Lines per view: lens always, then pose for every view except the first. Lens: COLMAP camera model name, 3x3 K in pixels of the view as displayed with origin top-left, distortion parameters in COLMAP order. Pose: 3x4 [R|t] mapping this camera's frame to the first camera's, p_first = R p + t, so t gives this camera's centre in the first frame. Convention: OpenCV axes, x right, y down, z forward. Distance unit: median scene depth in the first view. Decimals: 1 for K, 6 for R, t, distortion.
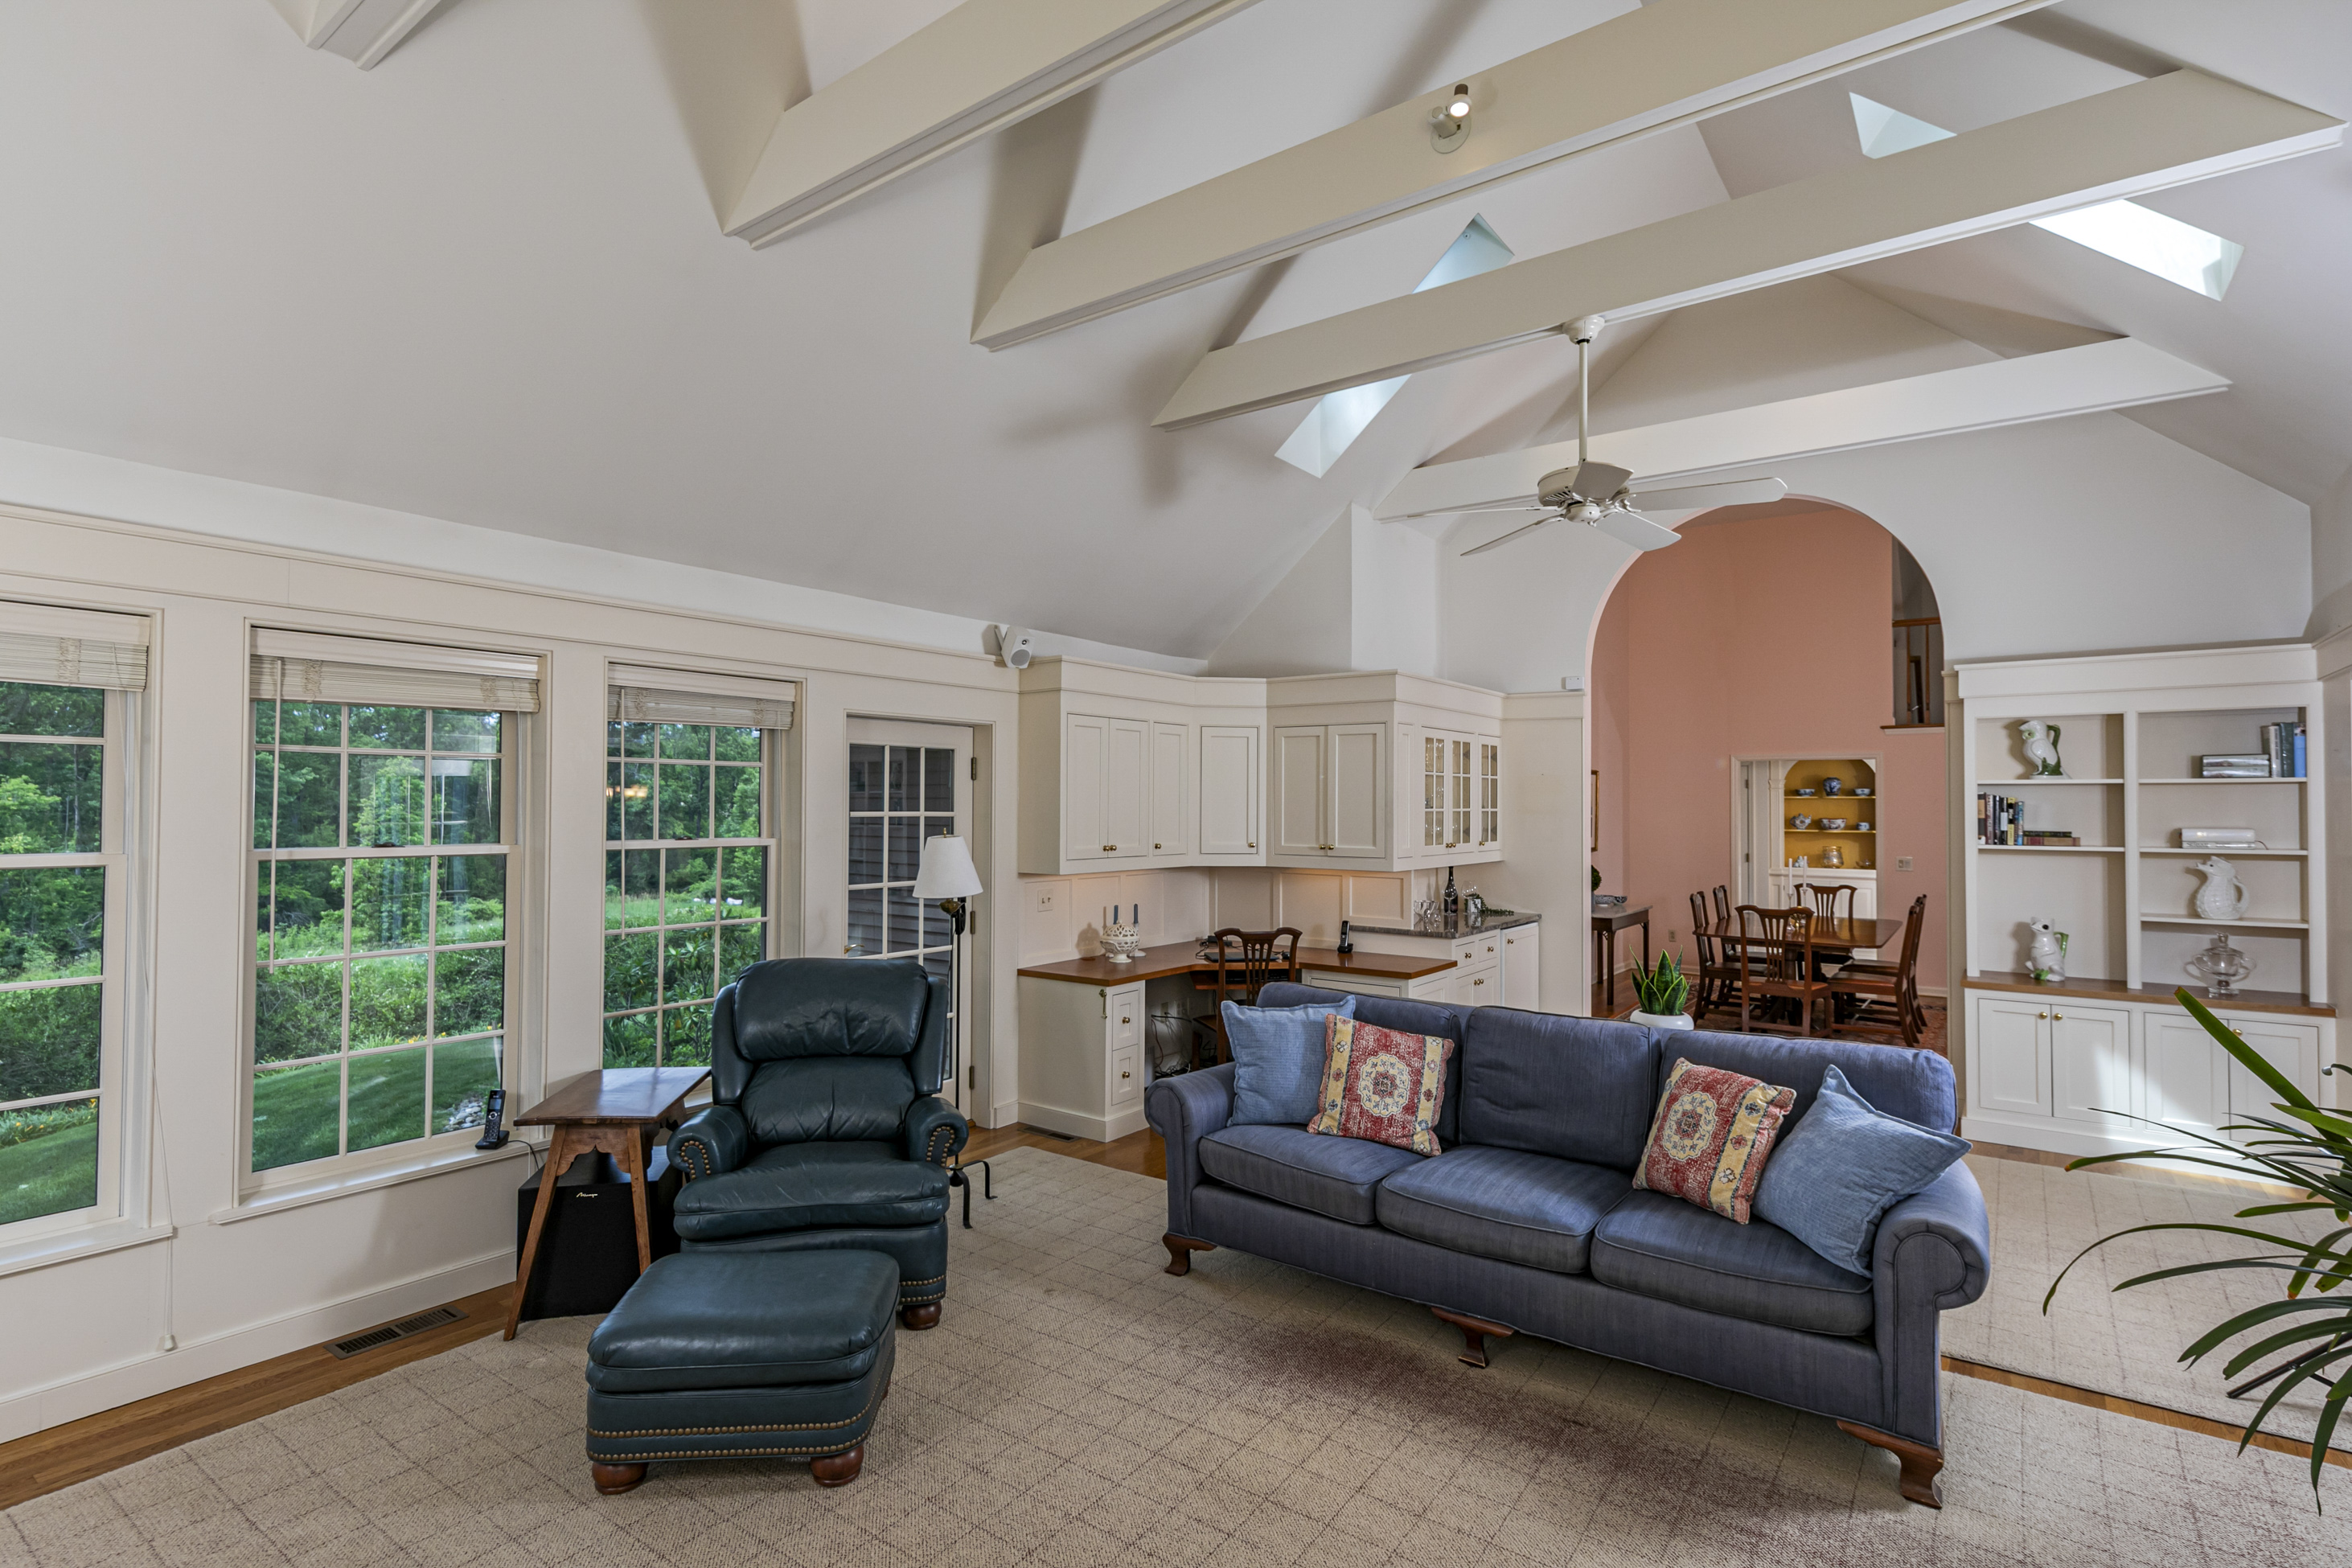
lens RADIAL K [[1151.6, 0, 1178.2], [0, 1151.6, 785.5], [0, 0, 1]] dist [0.029538, -0.010780]
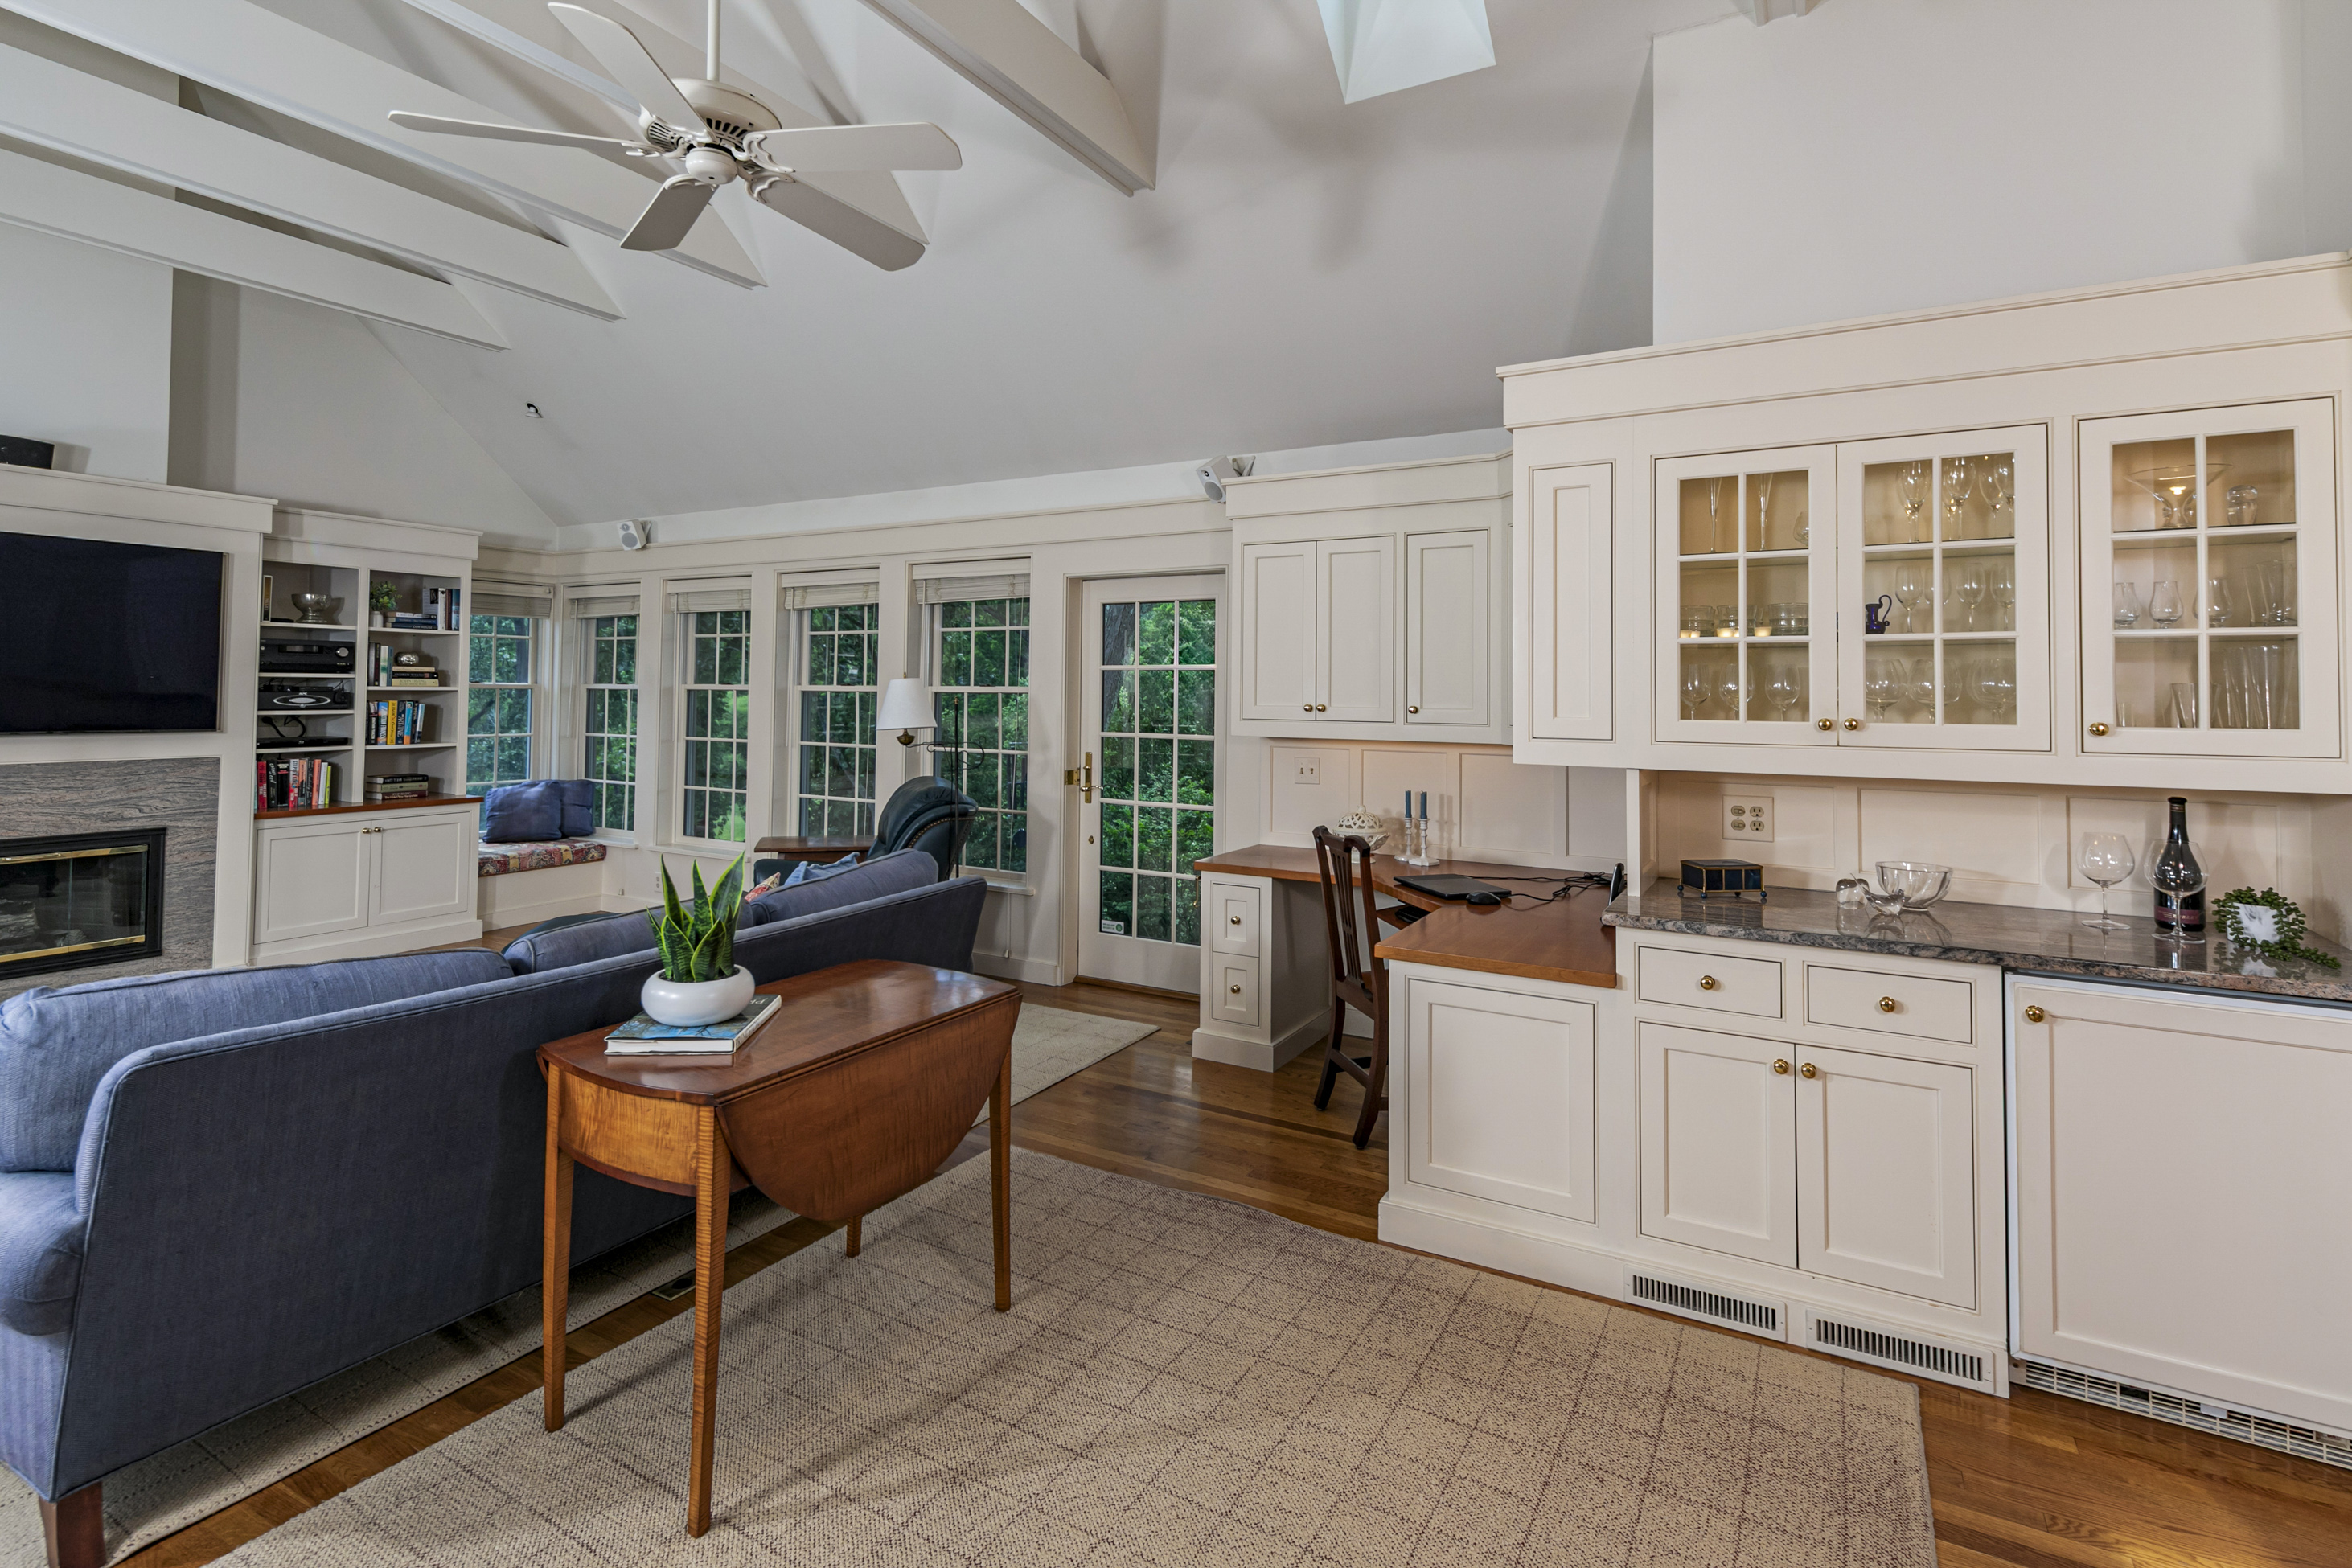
lens RADIAL K [[1151.6, 0, 1146.2], [0, 1151.6, 661.8], [0, 0, 1]] dist [0.029538, -0.010780]
pose [[0.108136, -0.032216, -0.993614, 0.706110], [0.010410, 0.999457, -0.031273, 0.047139], [0.994082, -0.006962, 0.108412, 0.798884]]
